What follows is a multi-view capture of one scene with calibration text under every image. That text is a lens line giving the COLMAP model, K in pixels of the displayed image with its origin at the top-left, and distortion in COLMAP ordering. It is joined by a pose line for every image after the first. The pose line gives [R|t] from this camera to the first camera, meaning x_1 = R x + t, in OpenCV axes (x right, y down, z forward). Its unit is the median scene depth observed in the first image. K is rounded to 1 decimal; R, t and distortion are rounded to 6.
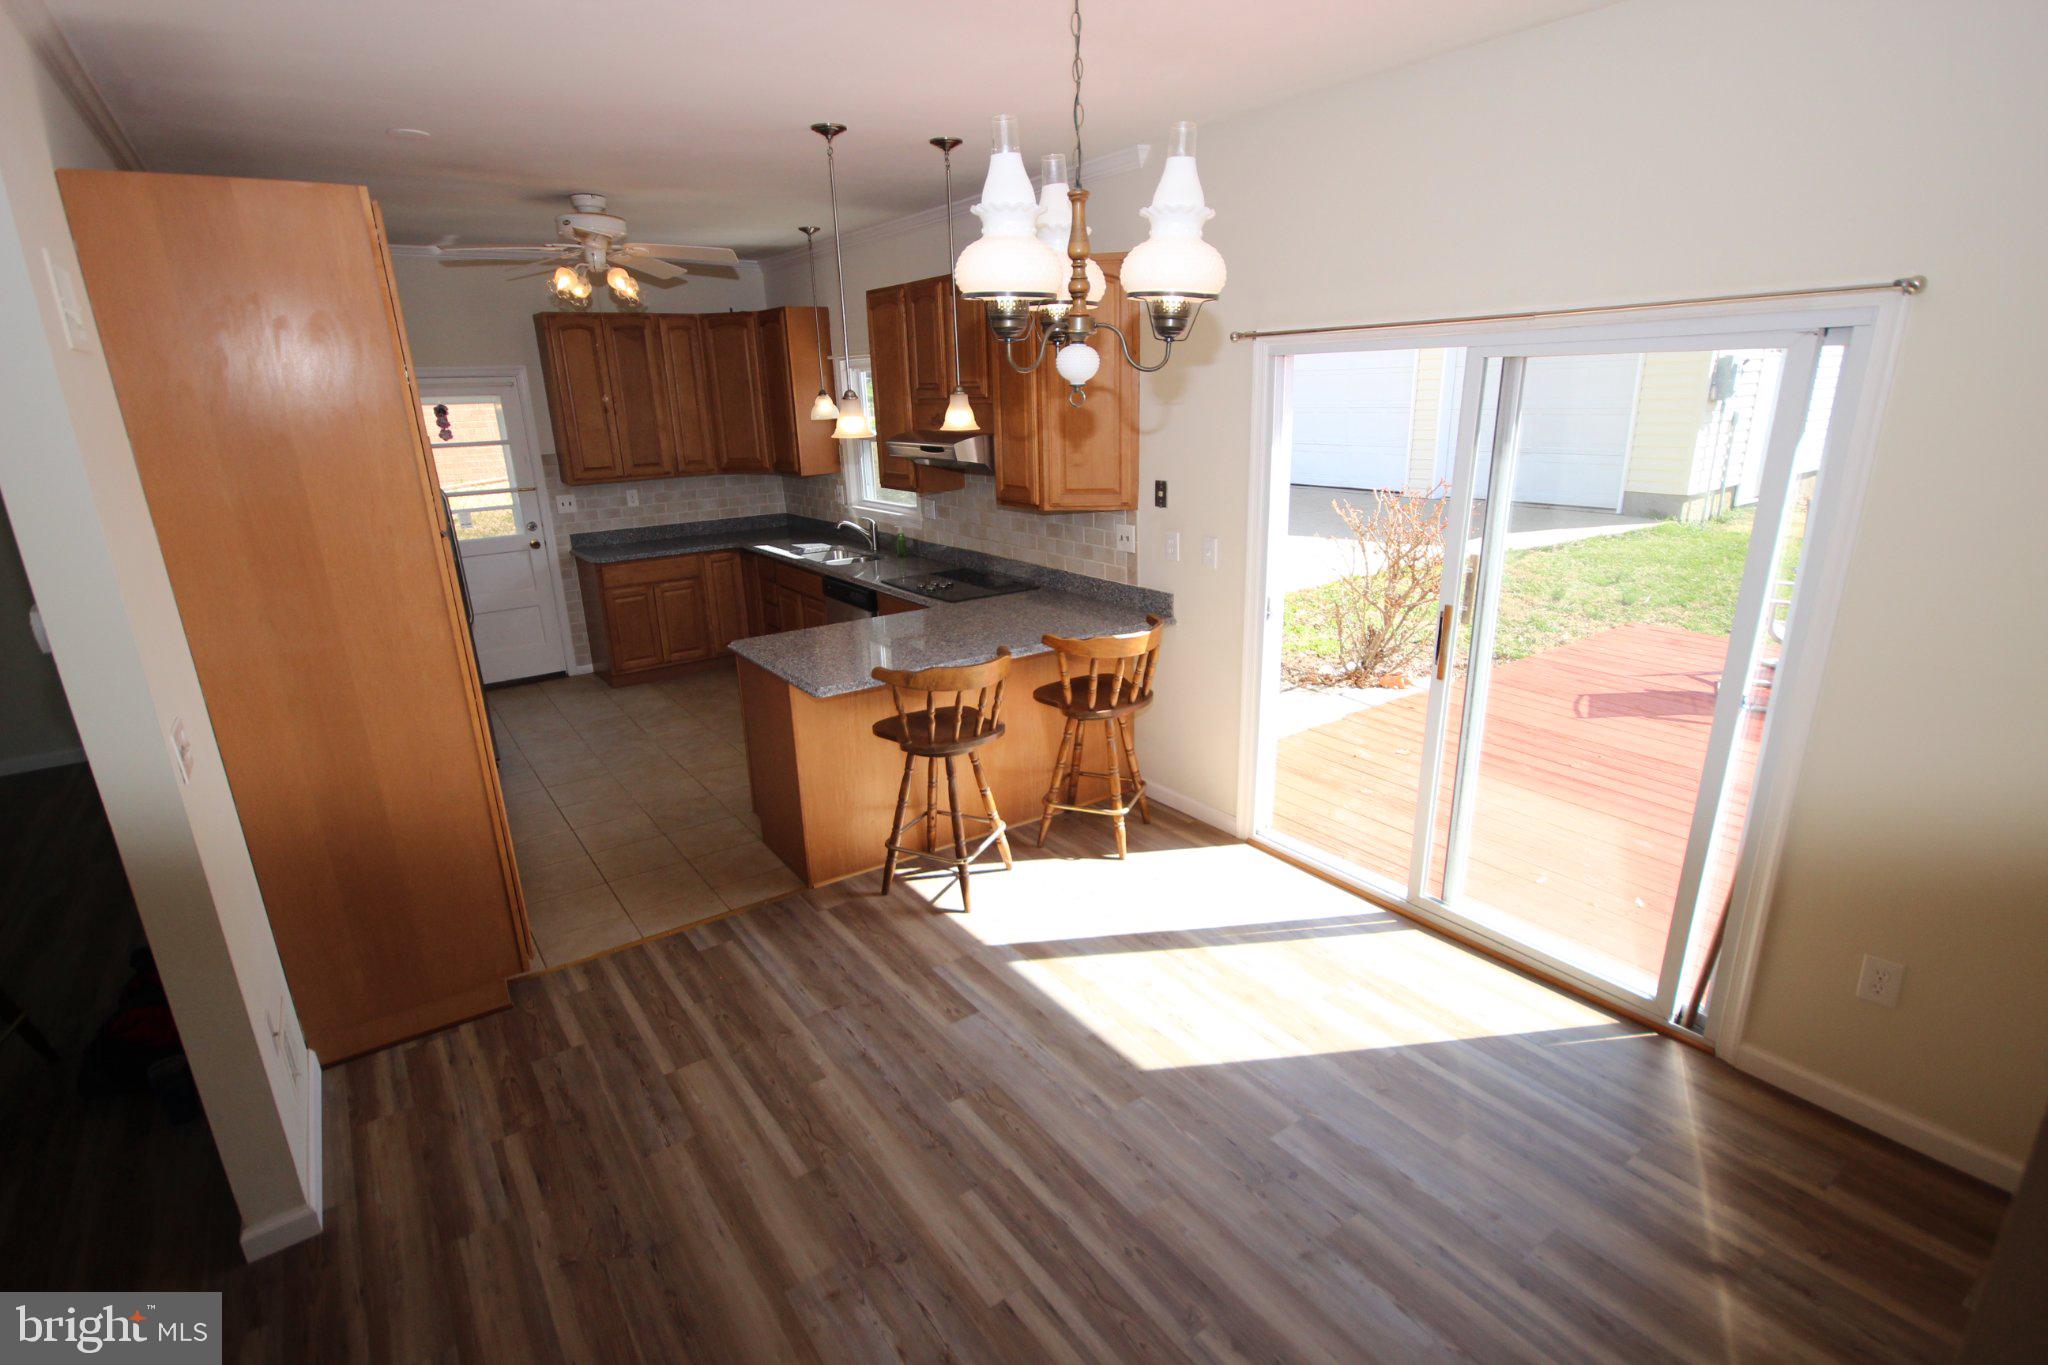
lens RADIAL K [[1005.3, 0, 1014.6], [0, 1005.3, 688.4], [0, 0, 1]] dist [0.017938, 0.000709]
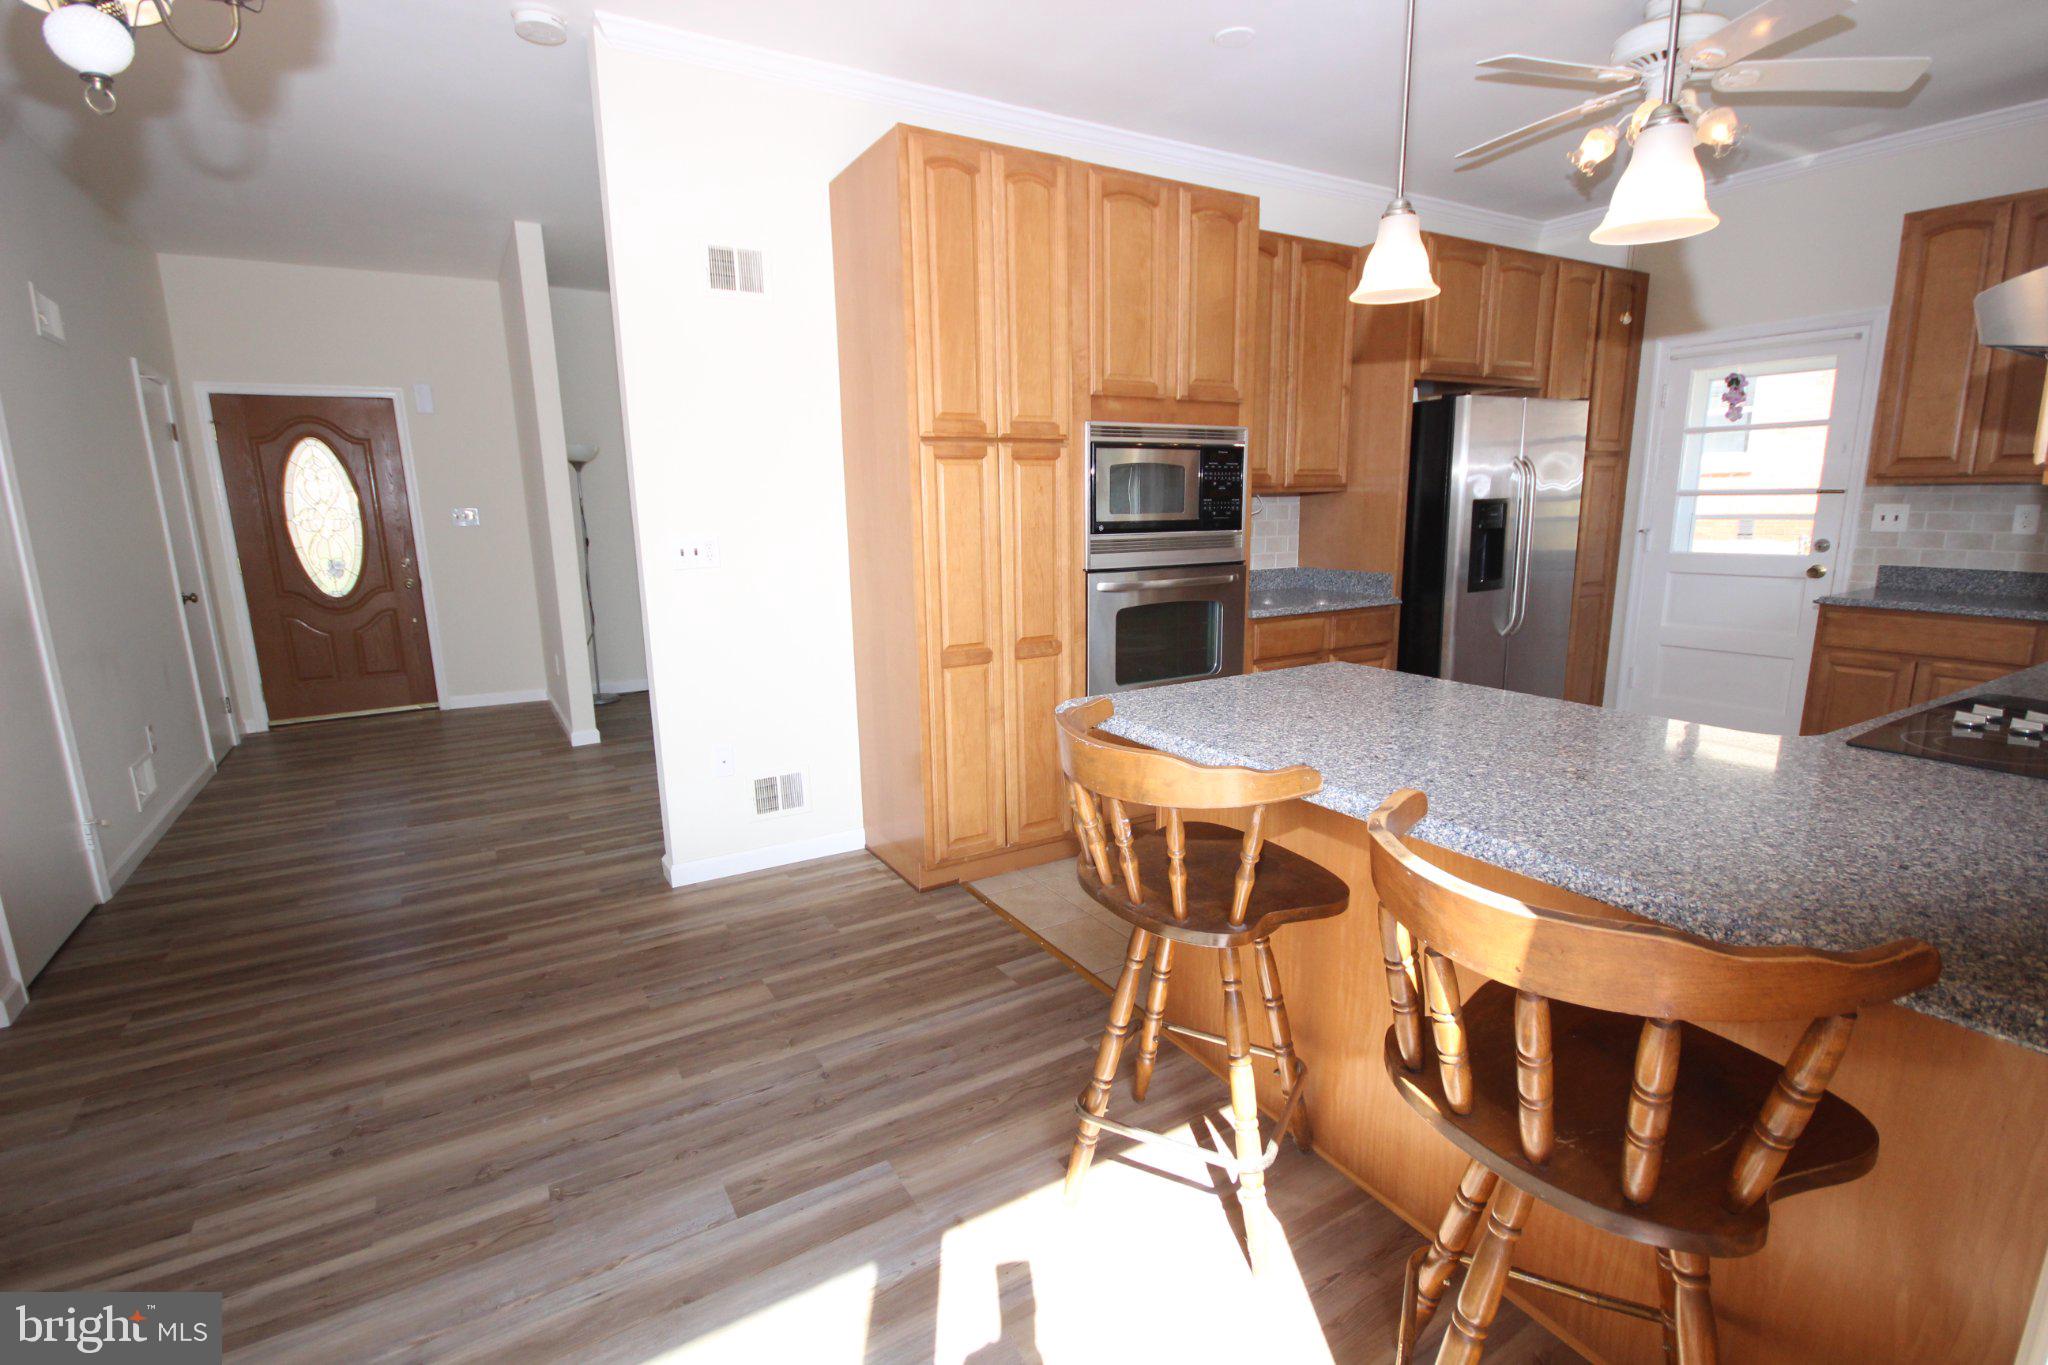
lens RADIAL K [[949.9, 0, 1024.8], [0, 949.9, 698.0], [0, 0, 1]] dist [0.006686, -0.008428]
pose [[-0.059015, 0.238897, -0.969250, 0.213189], [-0.273878, 0.929811, 0.245852, -0.077554], [0.959952, 0.279965, 0.010556, 0.523099]]
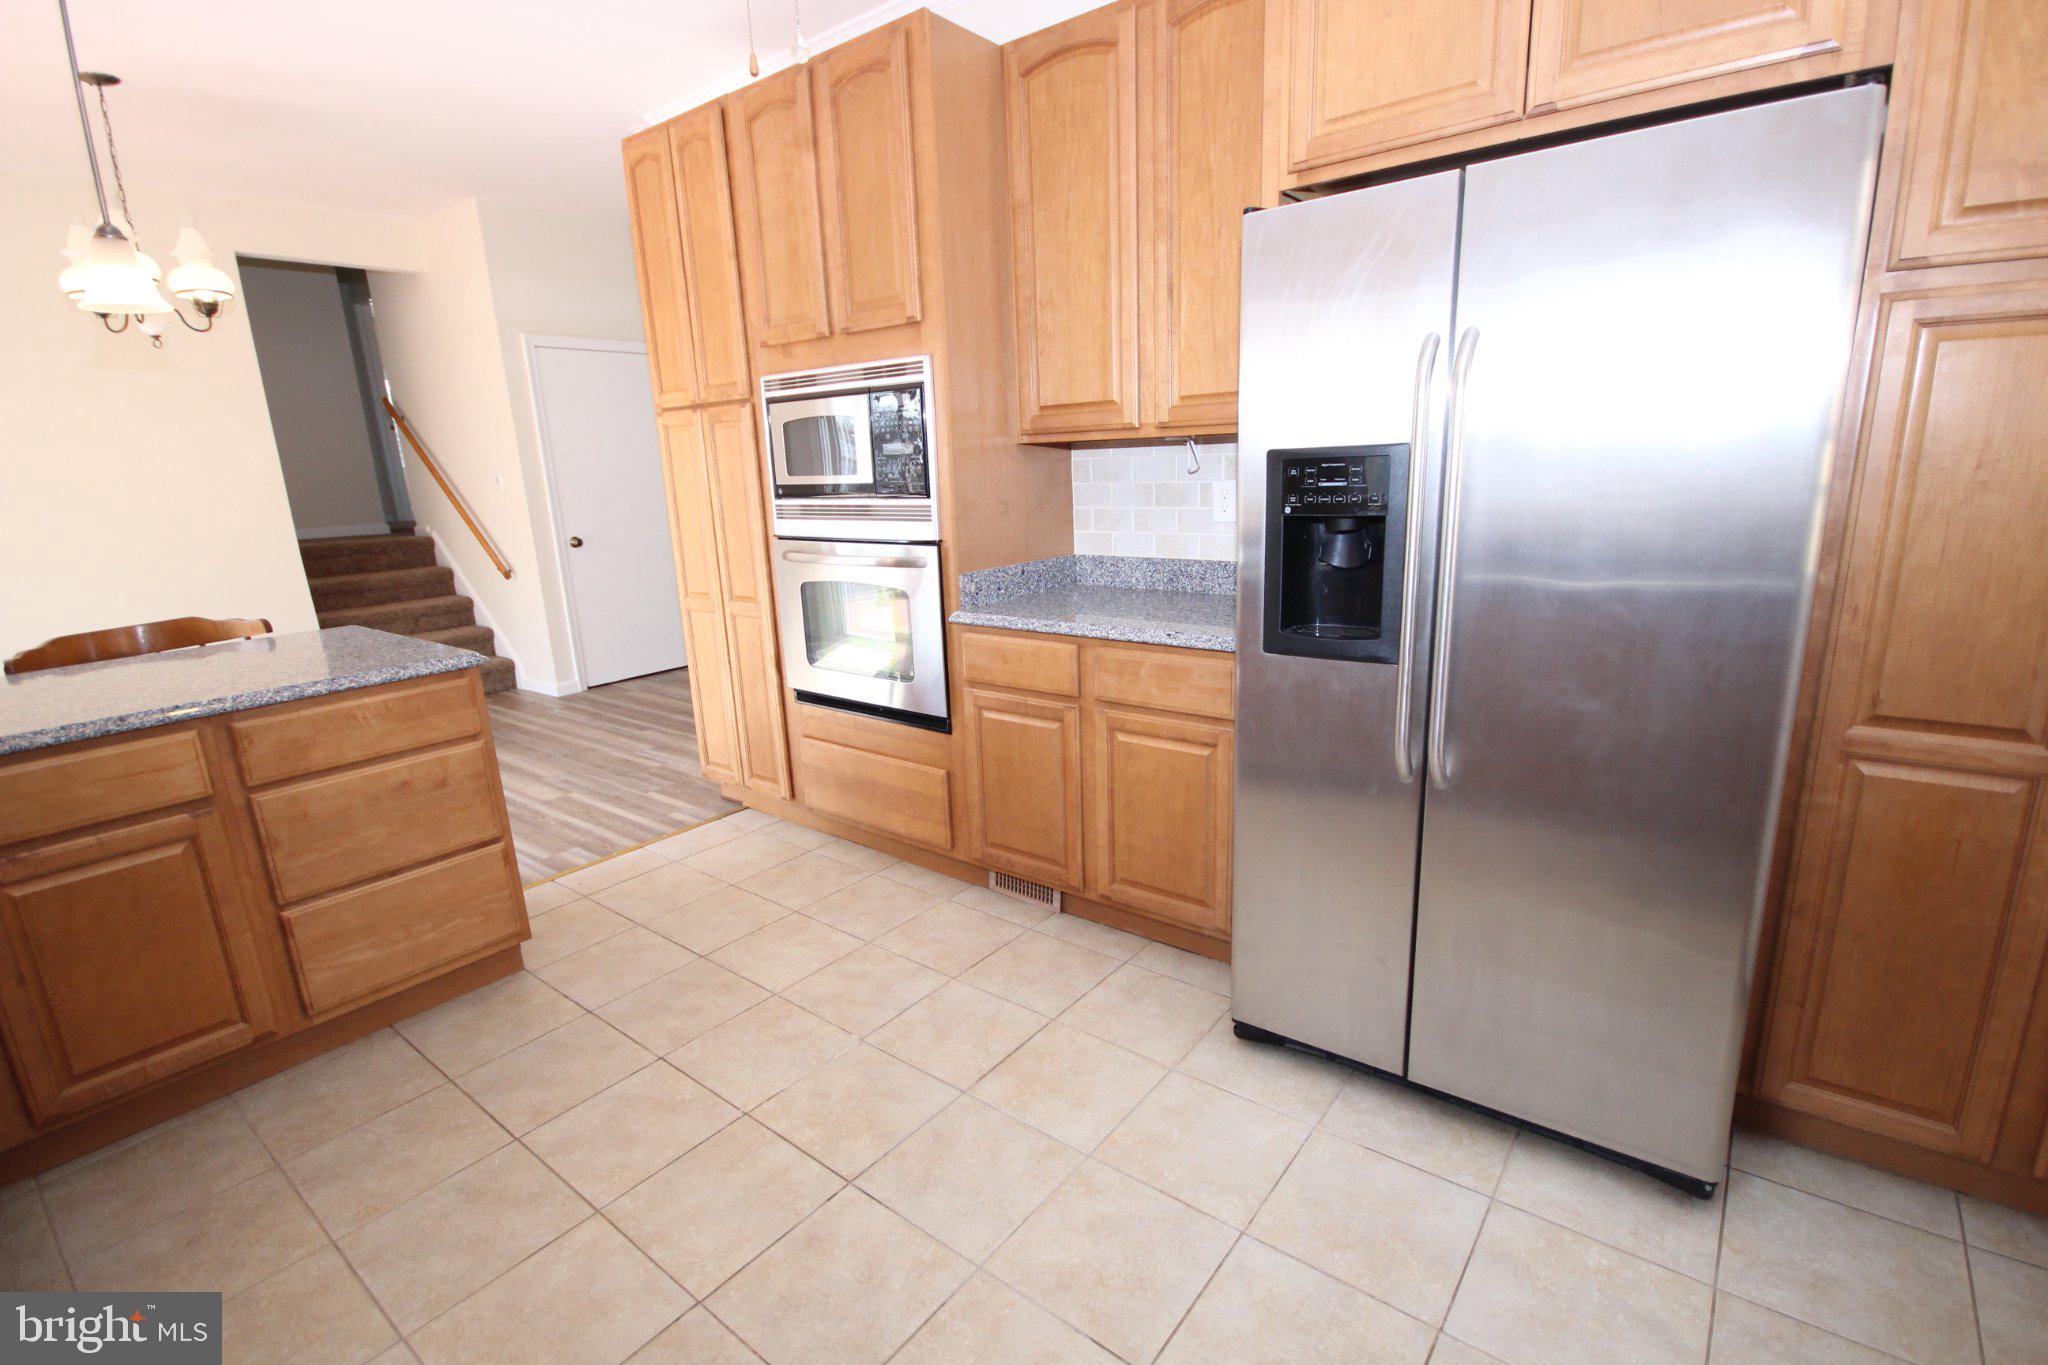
lens RADIAL K [[949.9, 0, 1025.2], [0, 949.9, 696.0], [0, 0, 1]] dist [0.006686, -0.008428]
pose [[-0.952774, 0.143307, -0.267742, -0.280544], [-0.015987, 0.856761, 0.515467, -0.207233], [0.303261, 0.495403, -0.814008, 1.016231]]
